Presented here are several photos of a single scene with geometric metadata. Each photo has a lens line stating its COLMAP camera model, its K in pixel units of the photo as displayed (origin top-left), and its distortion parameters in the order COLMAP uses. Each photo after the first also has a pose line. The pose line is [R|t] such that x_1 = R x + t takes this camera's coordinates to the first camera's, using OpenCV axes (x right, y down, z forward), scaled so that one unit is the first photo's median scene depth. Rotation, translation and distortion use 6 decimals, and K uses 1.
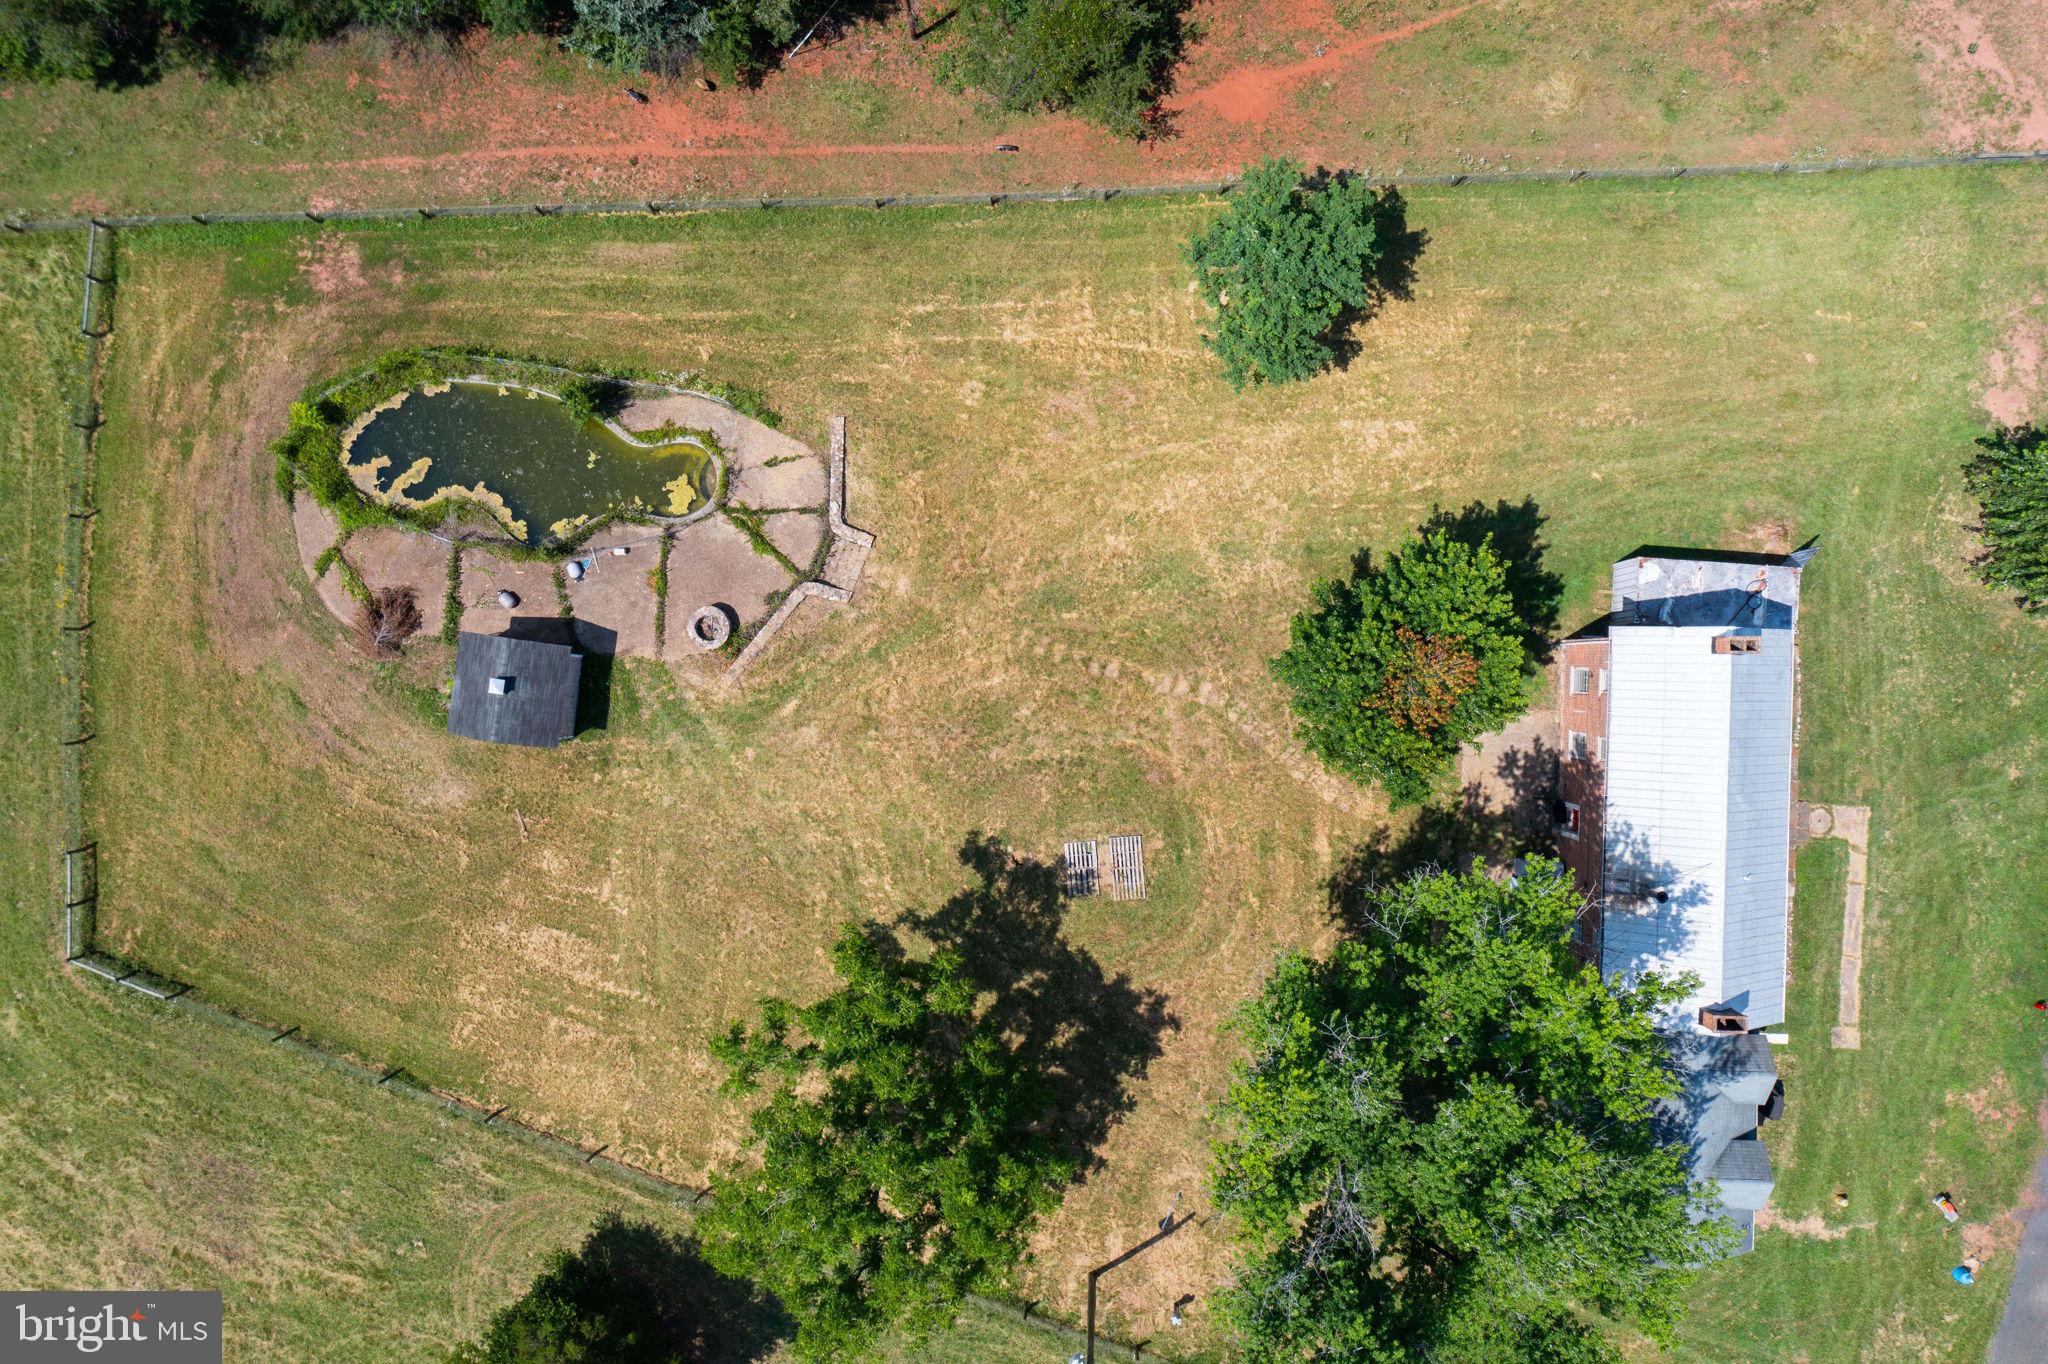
lens RADIAL K [[1606.8, 0, 1024.0], [0, 1606.8, 682.0], [0, 0, 1]] dist [-0.005218, 0.003523]
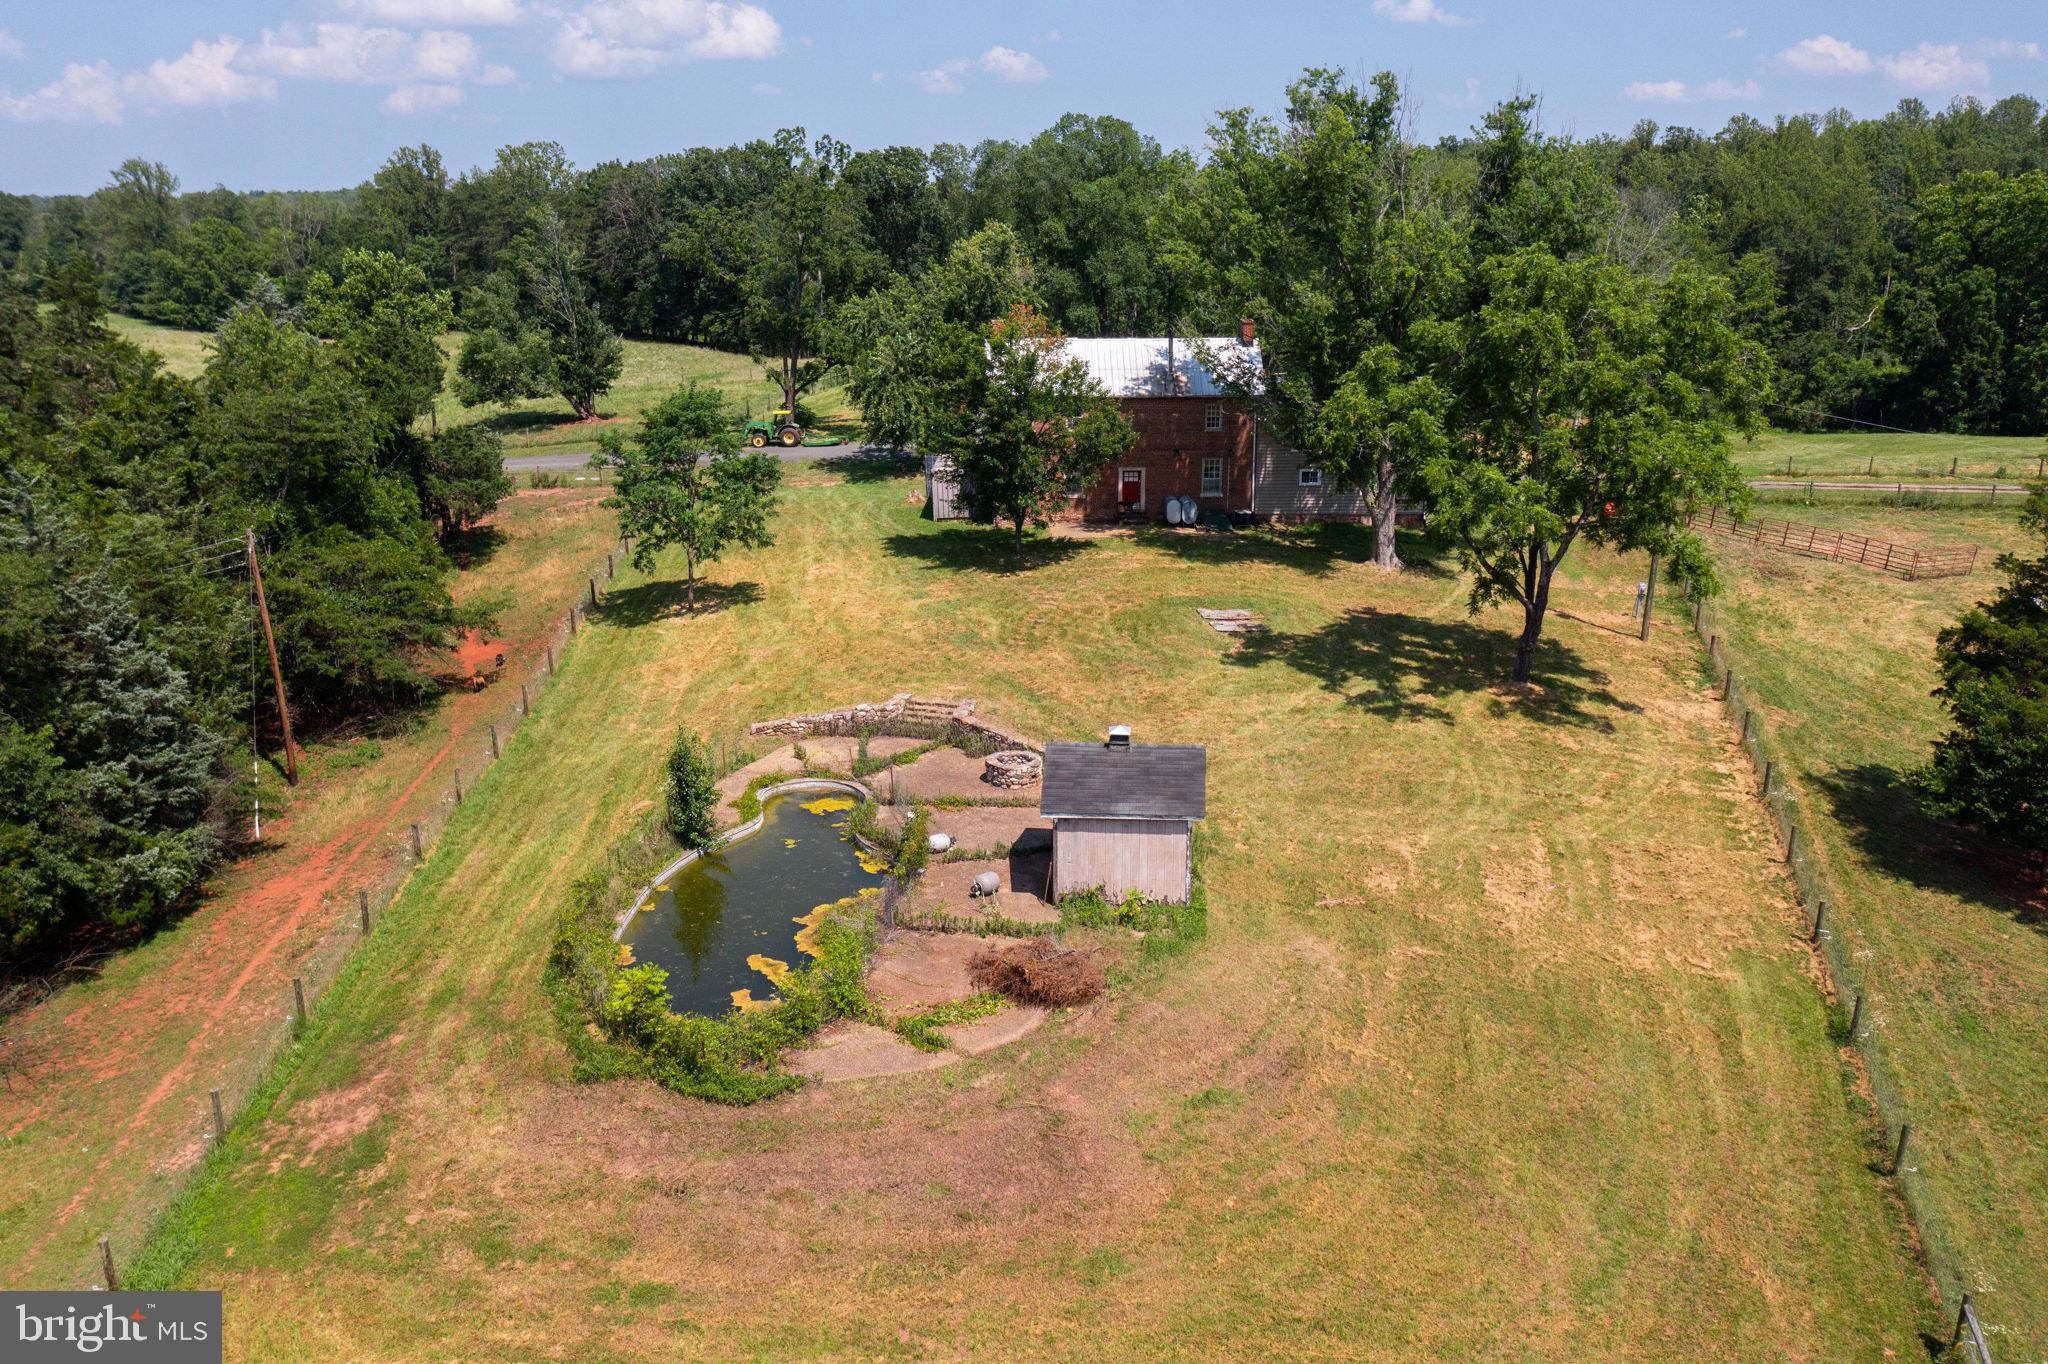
lens RADIAL K [[1602.7, 0, 1024.0], [0, 1602.7, 682.0], [0, 0, 1]] dist [0.004280, 0.005046]
pose [[-0.055498, -0.277109, 0.959235, -0.901058], [0.998446, -0.020329, 0.051893, -0.067037], [0.005121, 0.960624, 0.277806, 0.745960]]
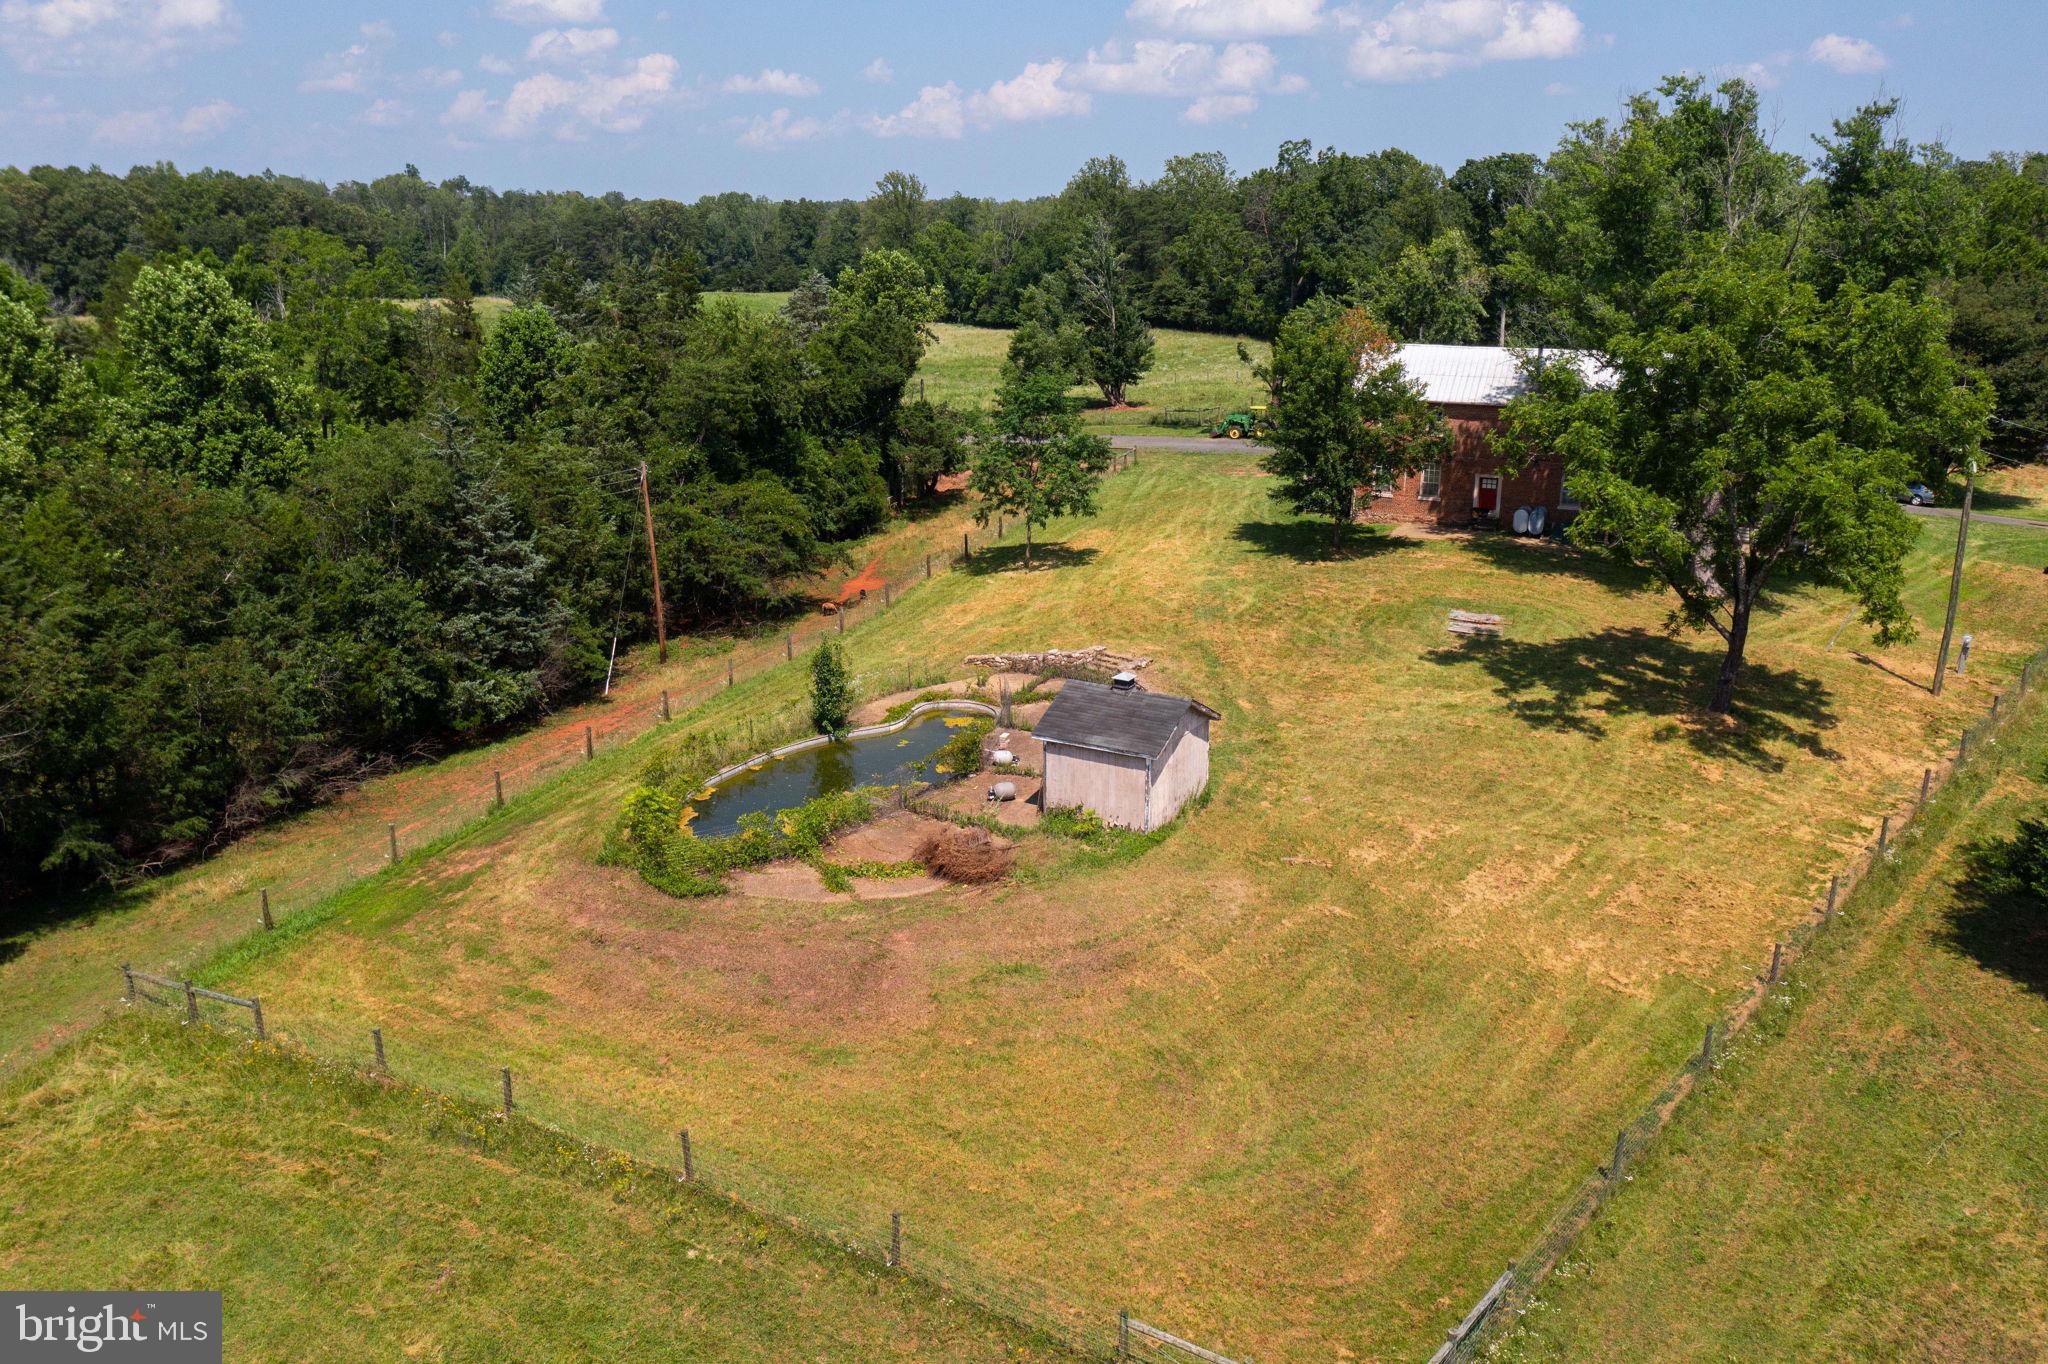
lens RADIAL K [[1606.8, 0, 1024.0], [0, 1606.8, 682.0], [0, 0, 1]] dist [-0.005218, 0.003523]
pose [[0.380243, -0.252956, 0.889623, -0.963002], [0.924886, 0.105292, -0.365376, 0.224361], [-0.001246, 0.961731, 0.273992, 0.744344]]
